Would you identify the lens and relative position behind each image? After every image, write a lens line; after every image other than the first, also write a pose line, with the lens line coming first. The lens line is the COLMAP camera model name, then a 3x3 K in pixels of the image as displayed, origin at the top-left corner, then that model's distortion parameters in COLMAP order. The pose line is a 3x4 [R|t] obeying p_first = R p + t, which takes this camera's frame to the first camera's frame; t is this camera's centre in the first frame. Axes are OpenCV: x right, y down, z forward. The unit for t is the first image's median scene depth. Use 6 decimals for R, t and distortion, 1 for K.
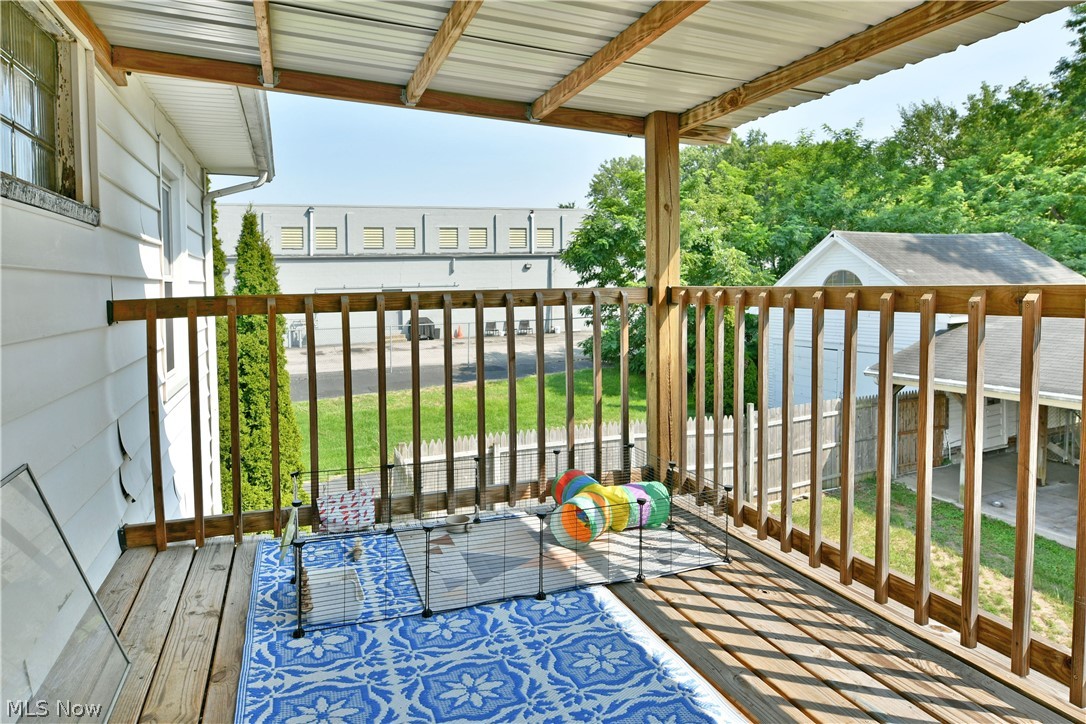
lens RADIAL K [[665.9, 0, 543.0], [0, 665.9, 321.4], [0, 0, 1]] dist [-0.017727, -0.000747]
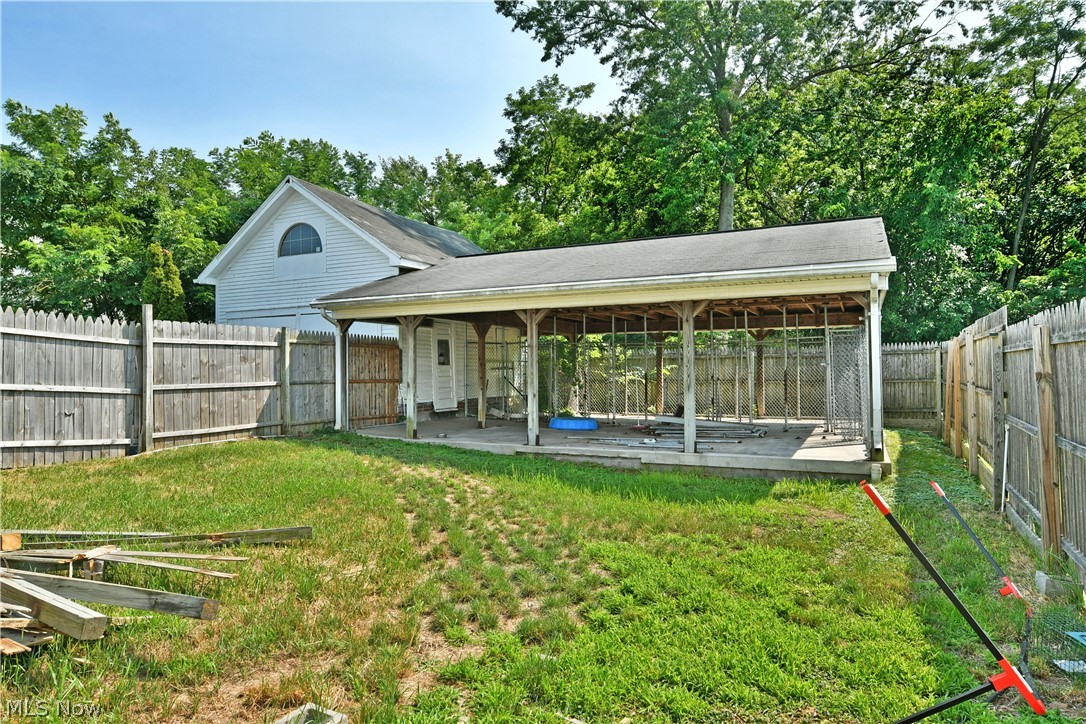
lens RADIAL K [[653.1, 0, 538.4], [0, 653.1, 357.1], [0, 0, 1]] dist [-0.020728, -0.004350]
pose [[0.759050, 0.026542, 0.650491, 0.128042], [0.023603, 0.997390, -0.068239, 0.173436], [-0.650604, 0.067150, 0.756443, 0.132046]]
